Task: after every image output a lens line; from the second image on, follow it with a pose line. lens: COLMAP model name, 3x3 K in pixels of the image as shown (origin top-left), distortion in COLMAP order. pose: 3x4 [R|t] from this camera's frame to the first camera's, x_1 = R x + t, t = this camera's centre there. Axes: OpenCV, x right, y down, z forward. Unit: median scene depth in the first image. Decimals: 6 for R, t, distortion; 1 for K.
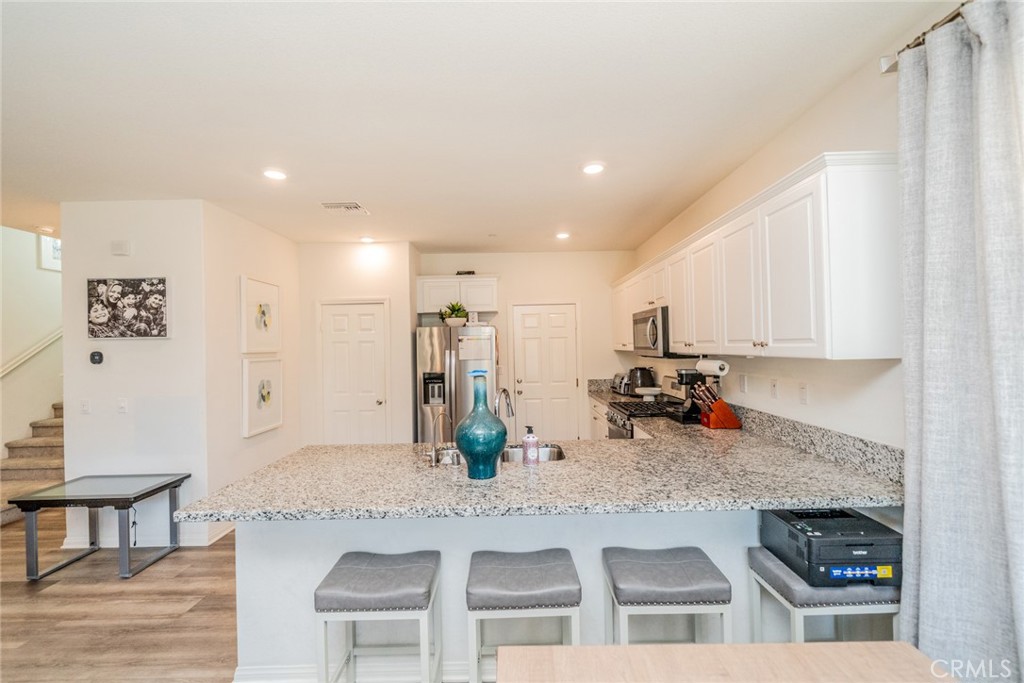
lens RADIAL K [[441.2, 0, 513.0], [0, 441.2, 342.3], [0, 0, 1]] dist [-0.002311, 0.000617]
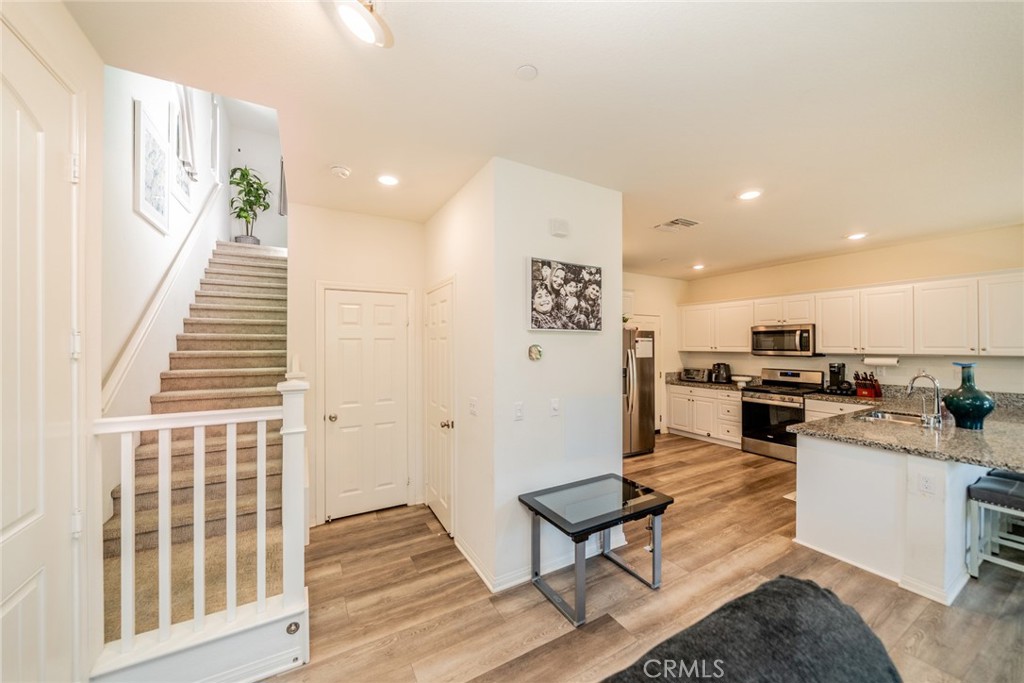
lens RADIAL K [[370.5, 0, 509.9], [0, 370.5, 342.5], [0, 0, 1]] dist [-0.009942, -0.000013]
pose [[0.870926, 0.024591, 0.490799, -1.342638], [-0.022032, 0.999697, -0.010993, 0.025326], [-0.490921, -0.001240, 0.871203, 0.408636]]
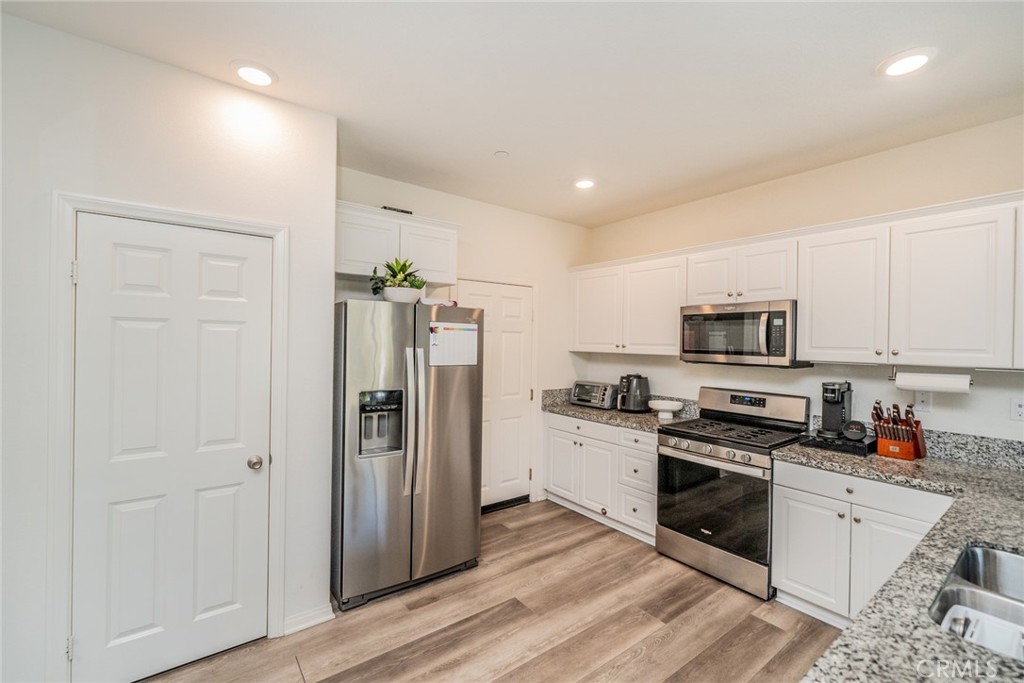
lens RADIAL K [[441.2, 0, 513.8], [0, 441.2, 341.8], [0, 0, 1]] dist [-0.002311, 0.000617]
pose [[0.794382, 0.030919, 0.606631, -0.537584], [-0.036840, 0.999318, -0.002692, 0.011545], [-0.606300, -0.020210, 0.794979, 0.732260]]
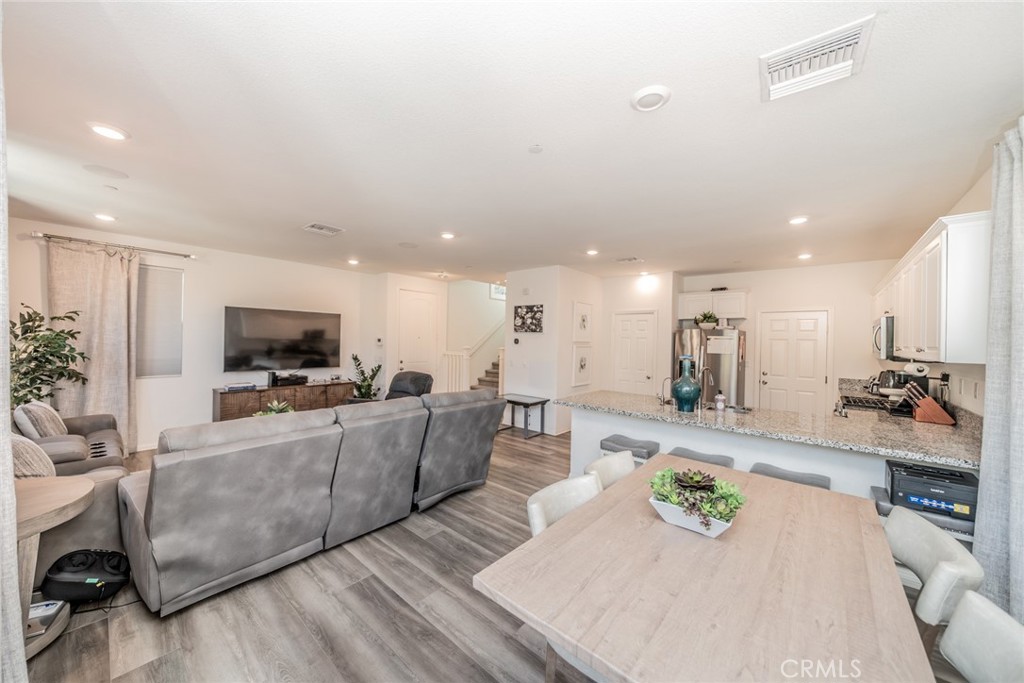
lens RADIAL K [[361.5, 0, 508.0], [0, 361.5, 339.6], [0, 0, 1]] dist [-0.002362, -0.000145]
pose [[0.755276, 0.036590, -0.654385, 0.218712], [-0.032876, 0.999299, 0.017931, -0.004276], [0.654582, 0.007971, 0.755949, -0.410546]]
